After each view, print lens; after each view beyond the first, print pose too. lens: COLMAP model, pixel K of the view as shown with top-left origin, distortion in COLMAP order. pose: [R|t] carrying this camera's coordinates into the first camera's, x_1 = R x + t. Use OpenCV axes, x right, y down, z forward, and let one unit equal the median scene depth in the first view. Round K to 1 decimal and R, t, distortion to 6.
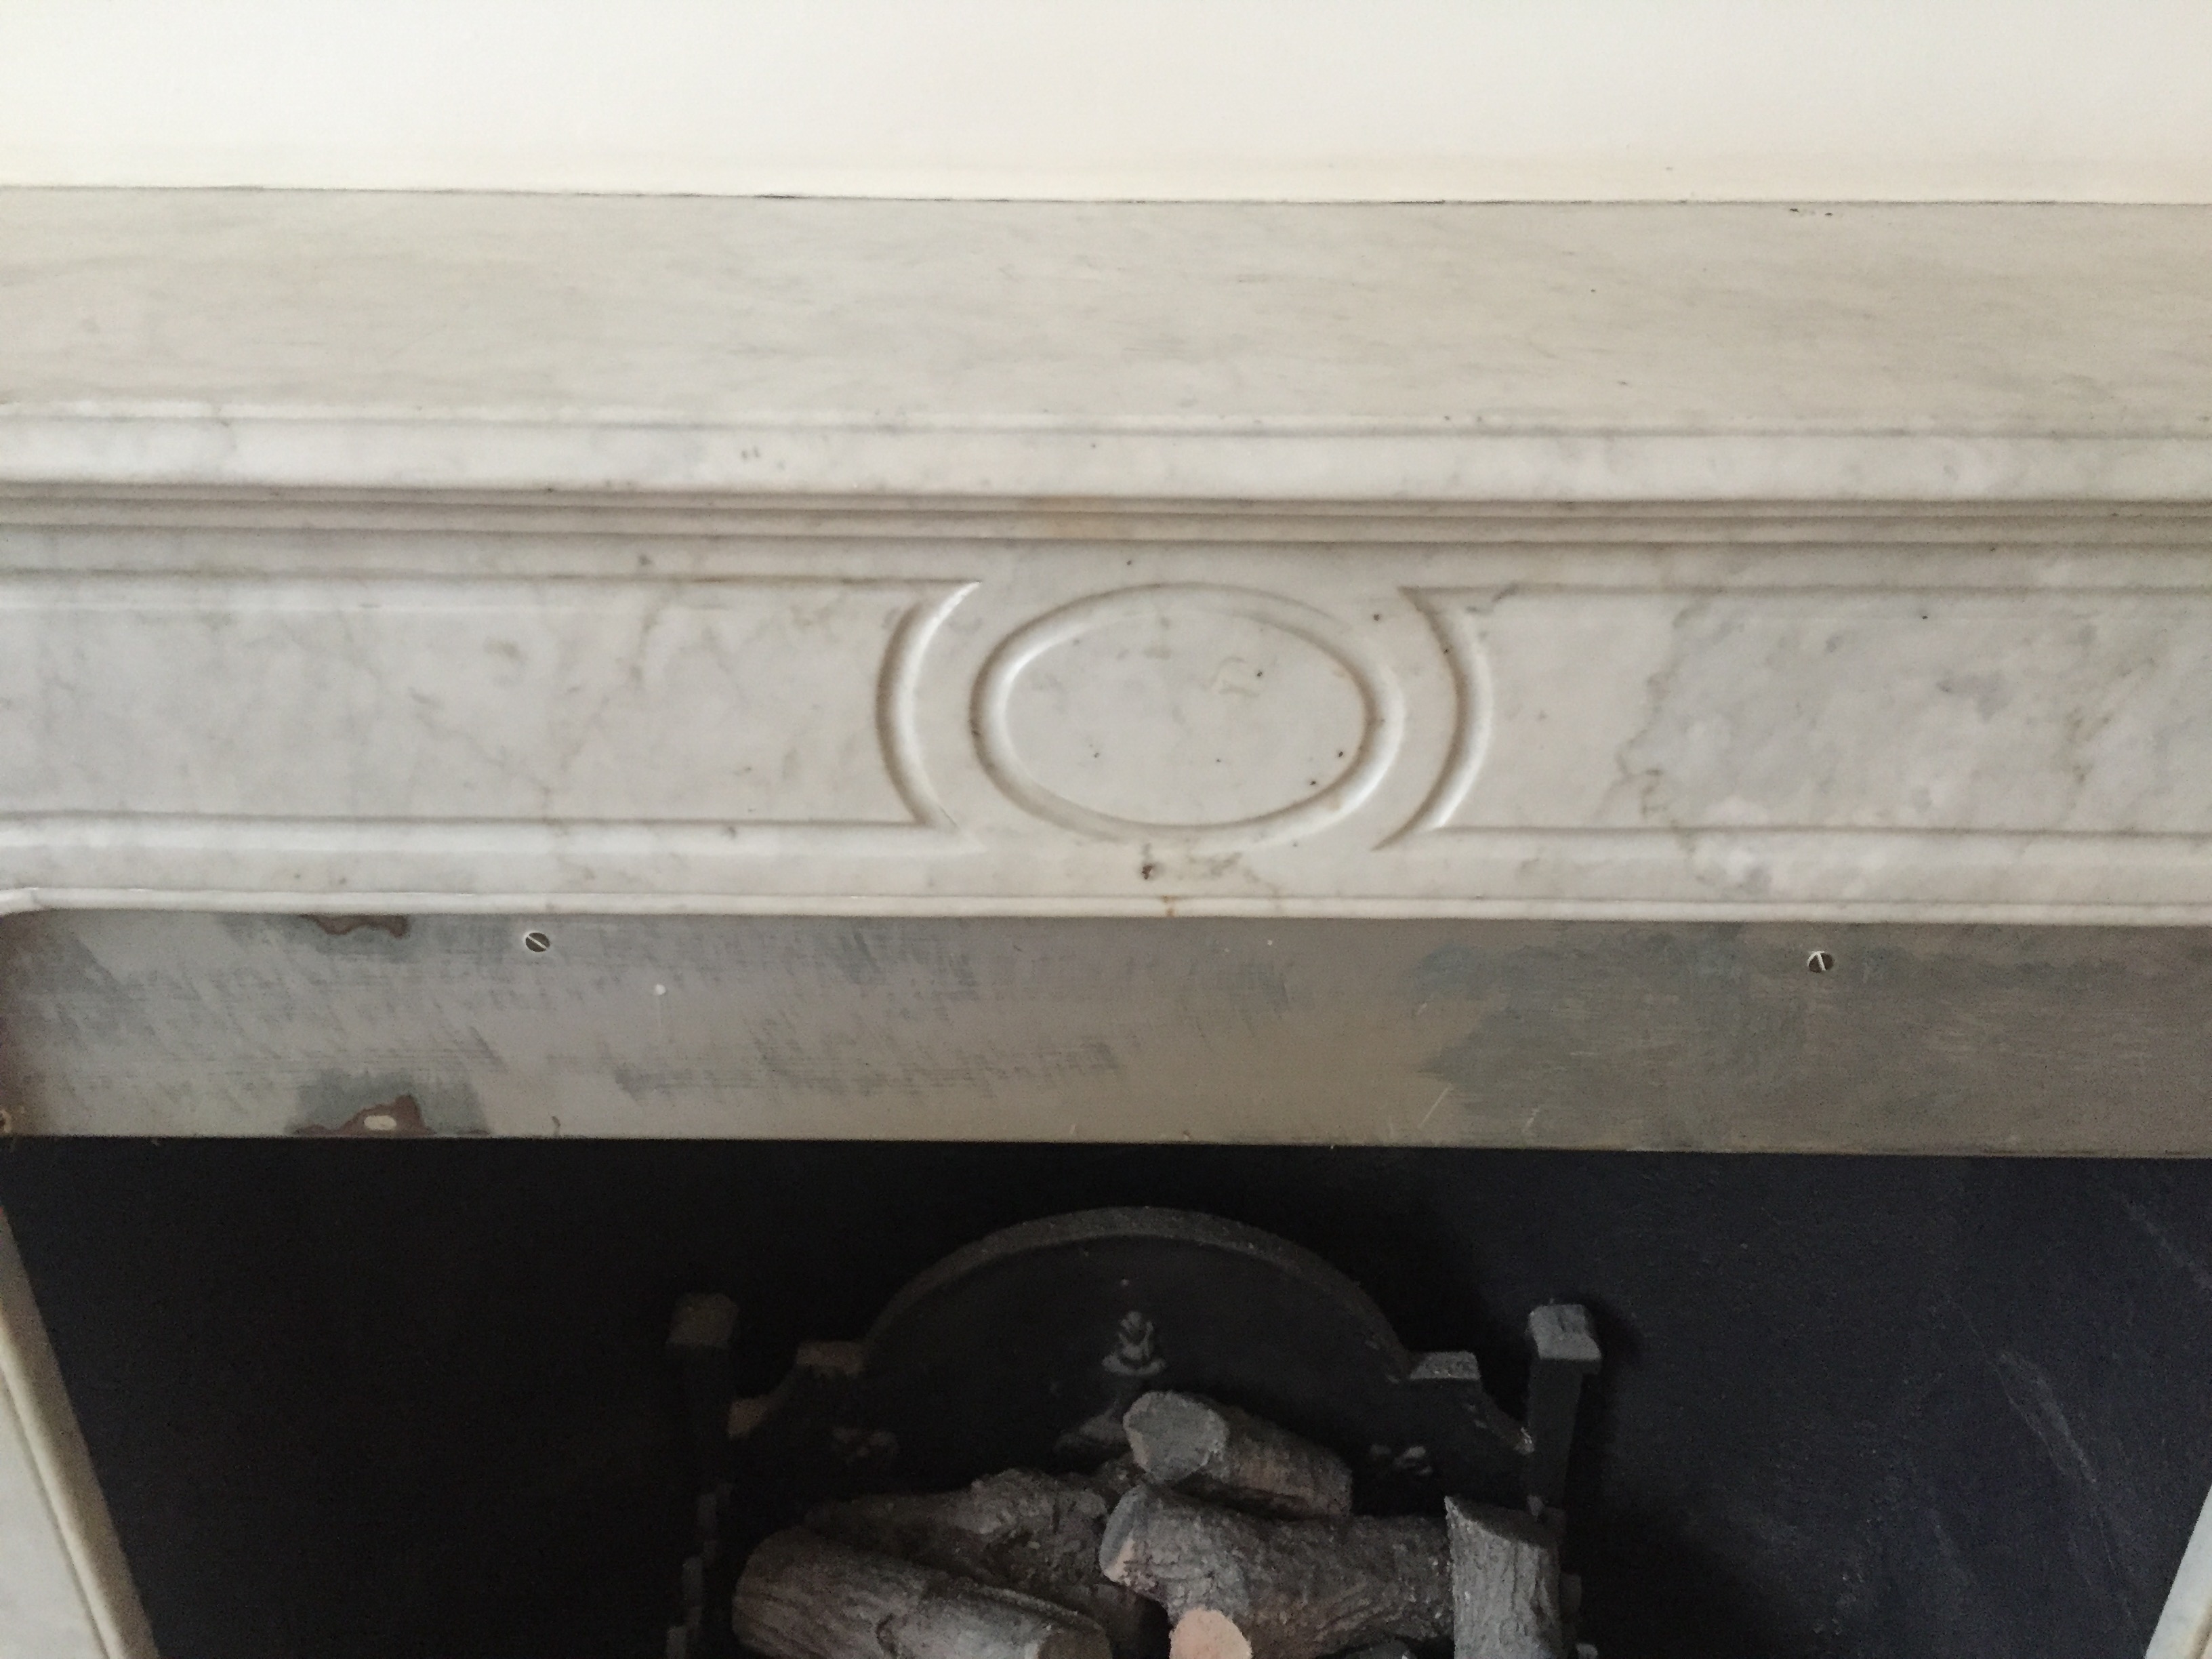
lens RADIAL K [[1934.3, 0, 1104.0], [0, 1934.3, 784.7], [0, 0, 1]] dist [0.072379, -0.133294]
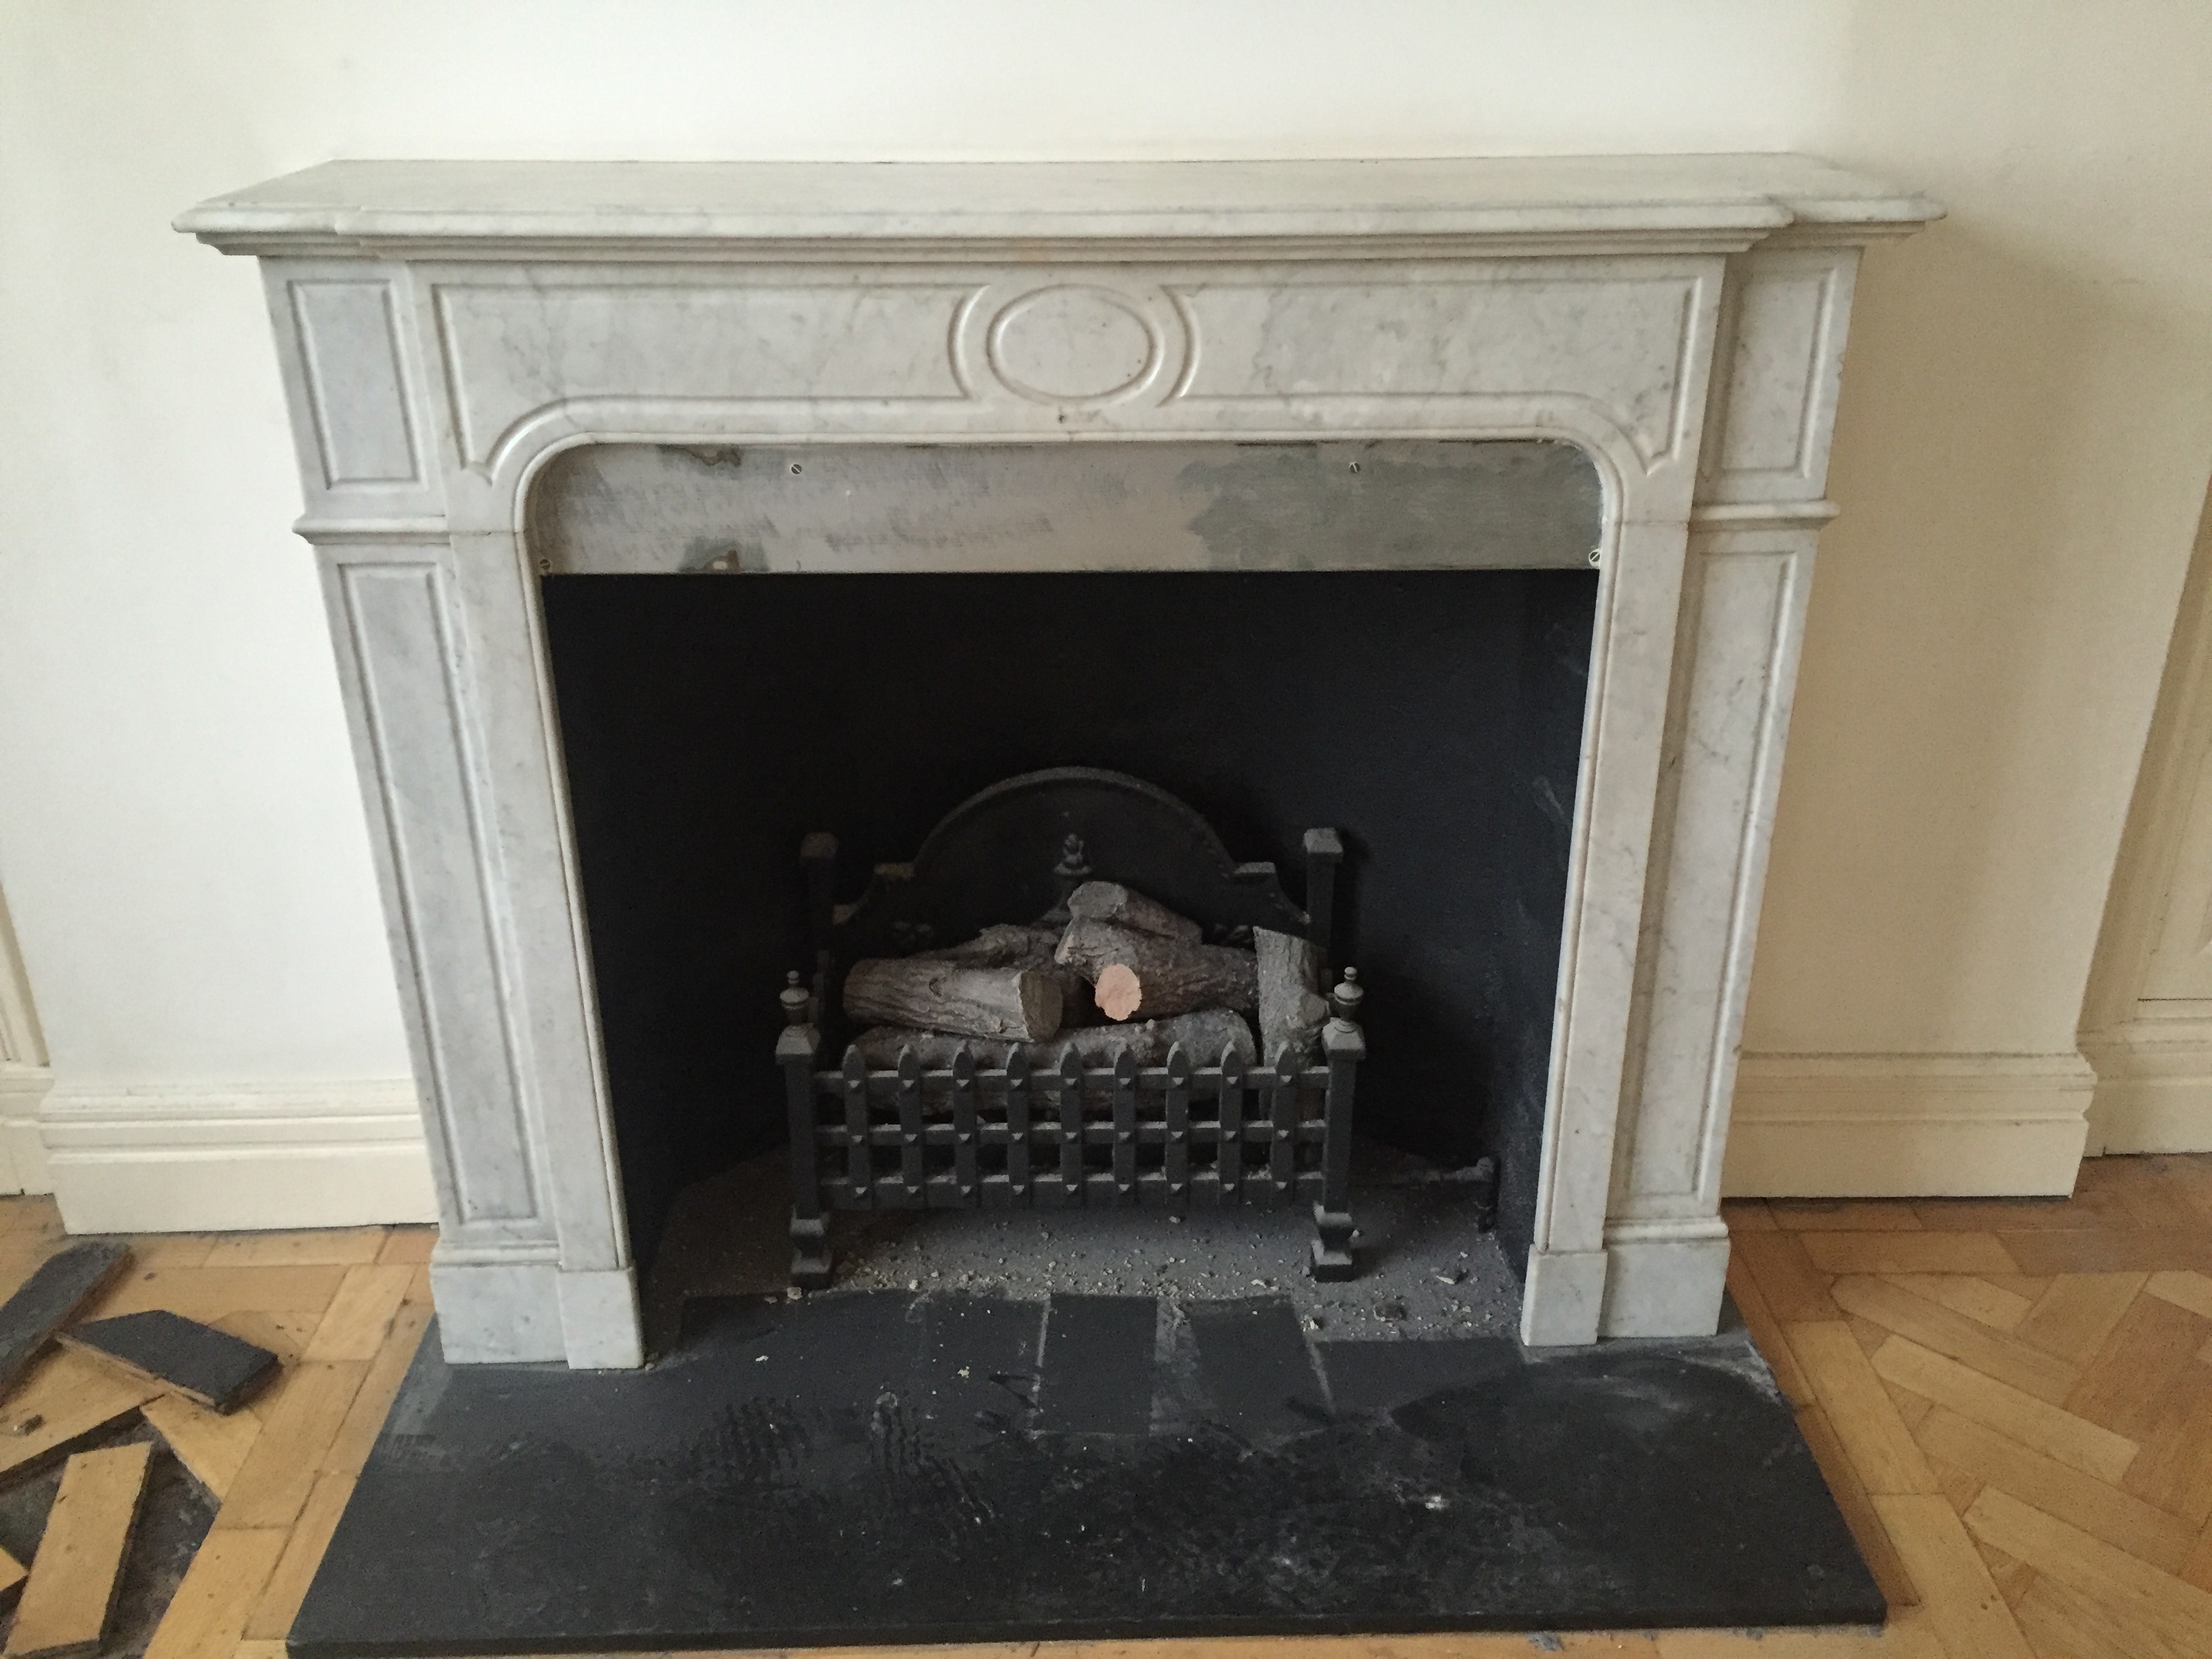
lens RADIAL K [[1956.8, 0, 1106.0], [0, 1956.8, 829.5], [0, 0, 1]] dist [0.014192, -0.003266]
pose [[0.999513, -0.021336, 0.022769, 0.011869], [0.022318, 0.998791, -0.043809, 0.656666], [-0.021806, 0.044296, 0.998780, -1.379526]]
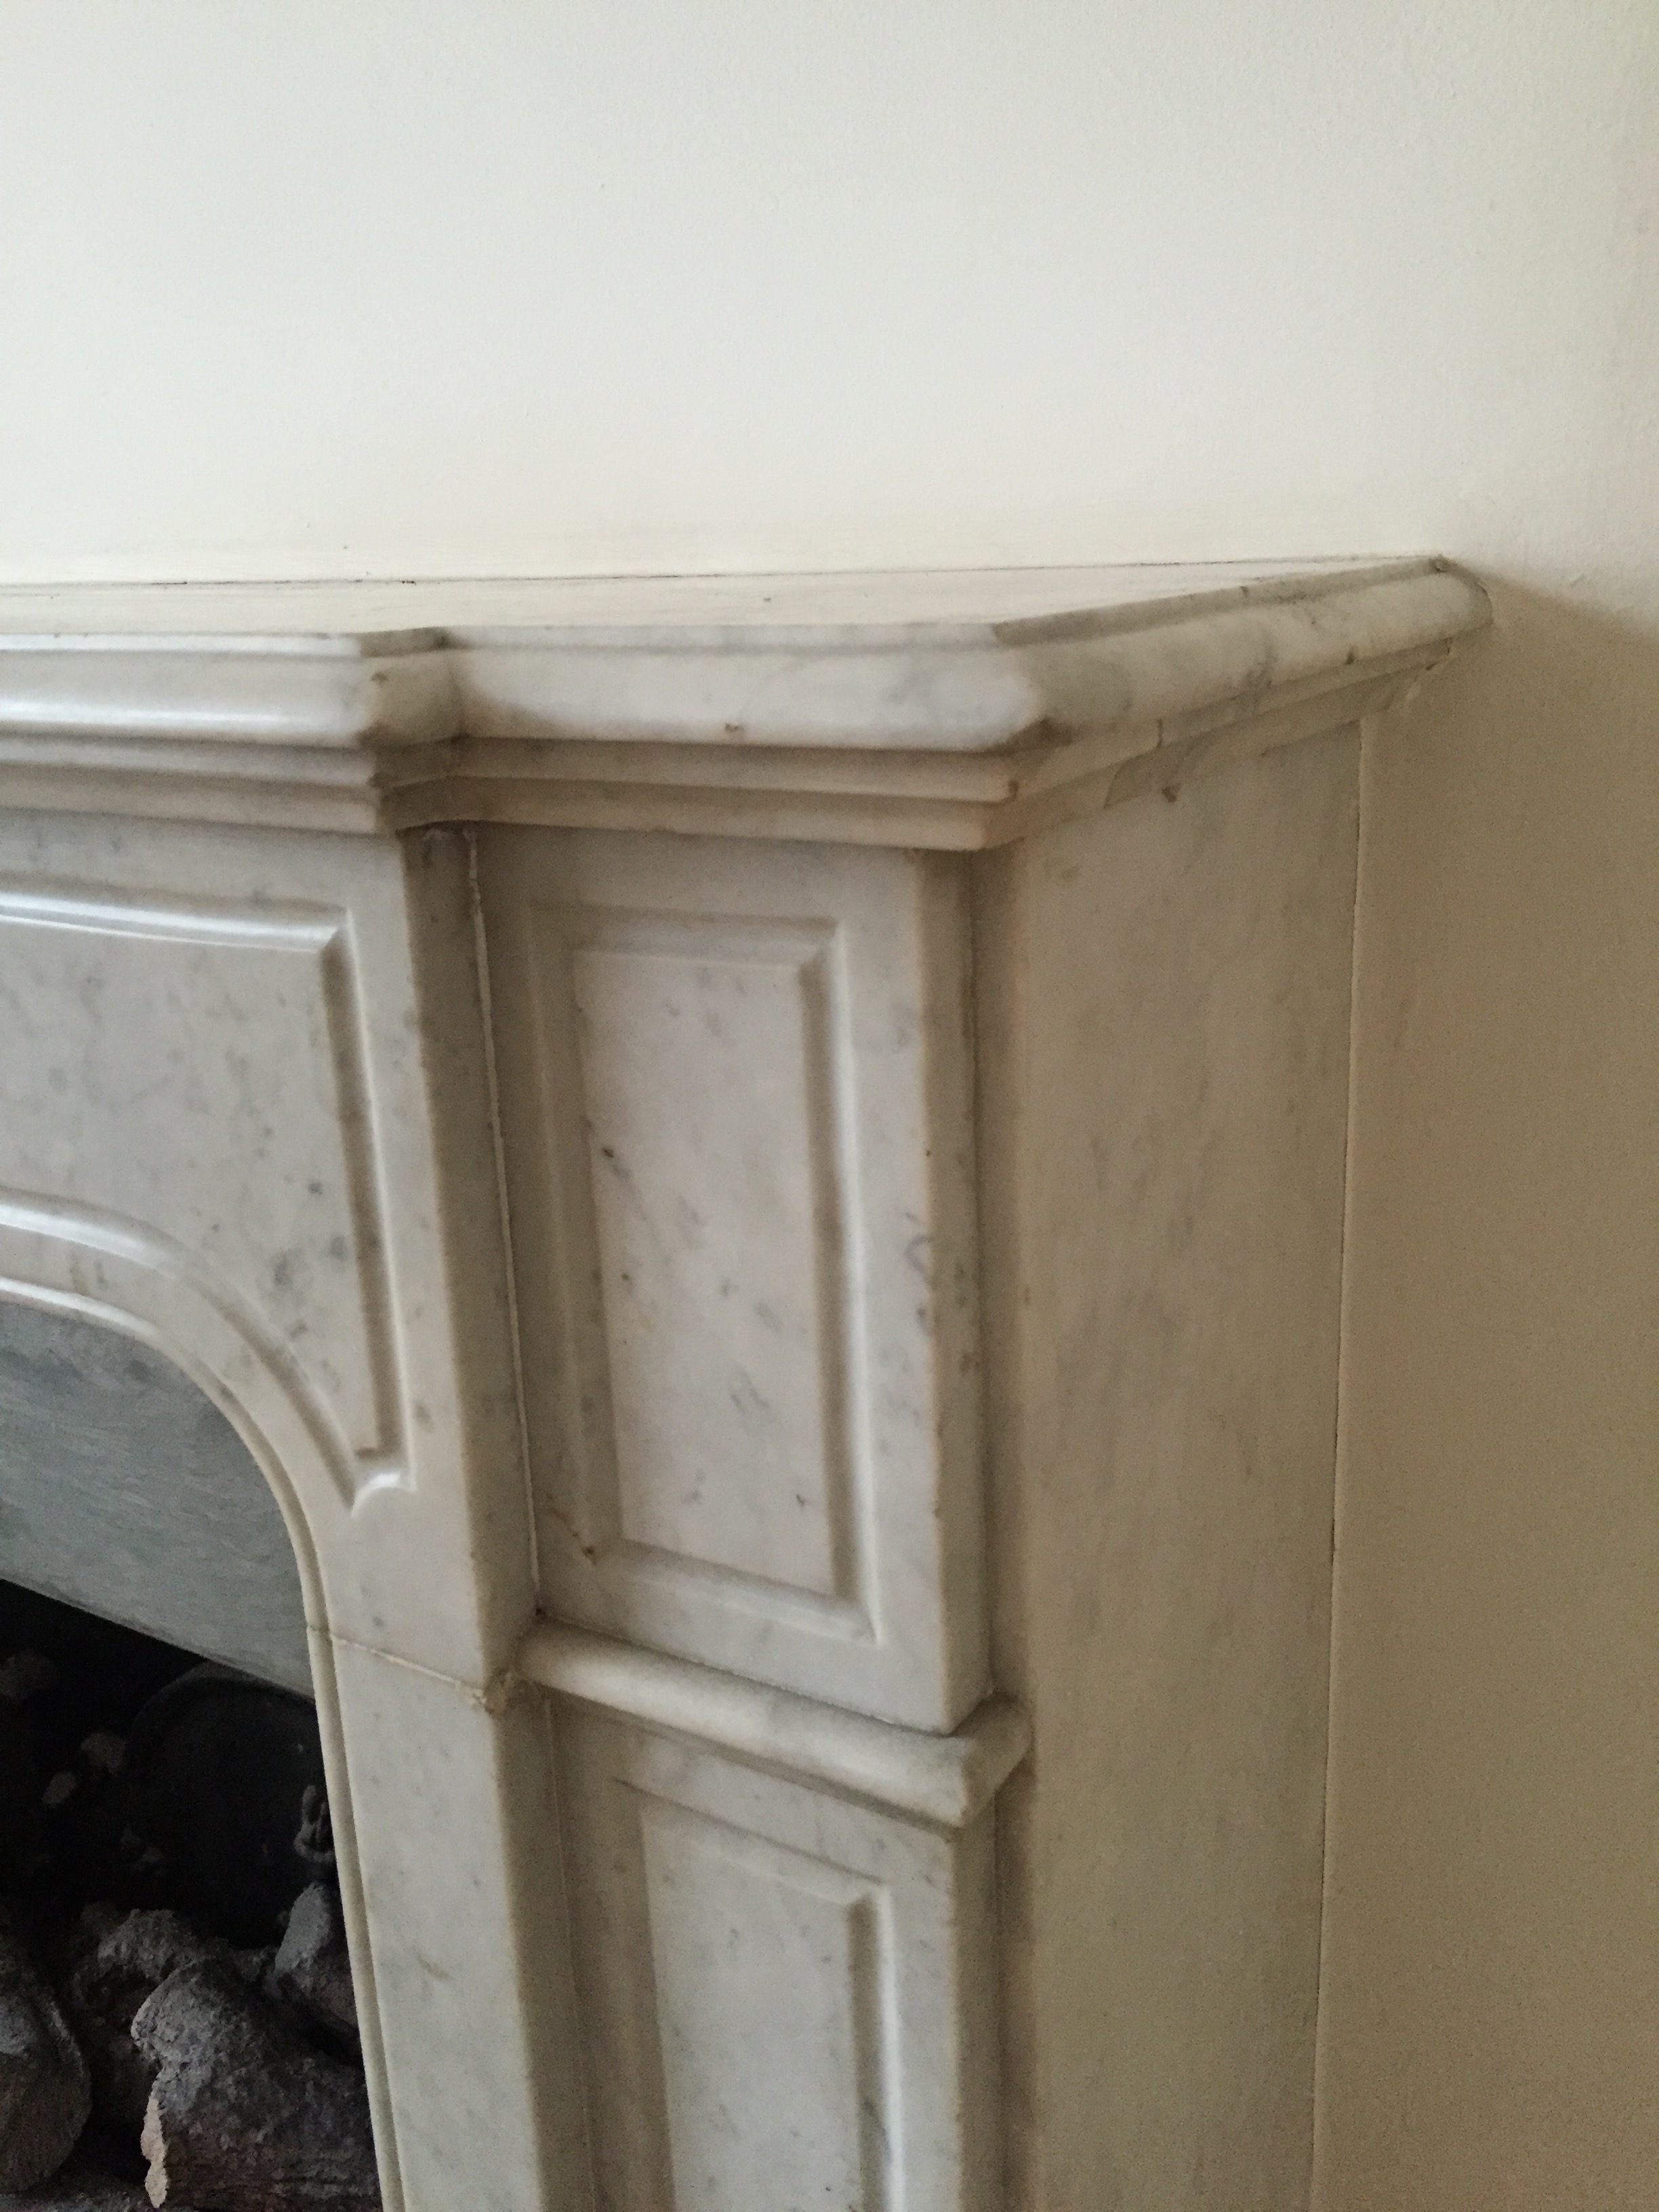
lens RADIAL K [[1956.8, 0, 829.5], [0, 1956.8, 1106.0], [0, 0, 1]] dist [0.014192, -0.003266]
pose [[0.855239, 0.118610, -0.504477, 1.288945], [-0.202764, 0.972438, -0.115111, 0.014095], [0.476920, 0.200738, 0.855717, 0.453102]]
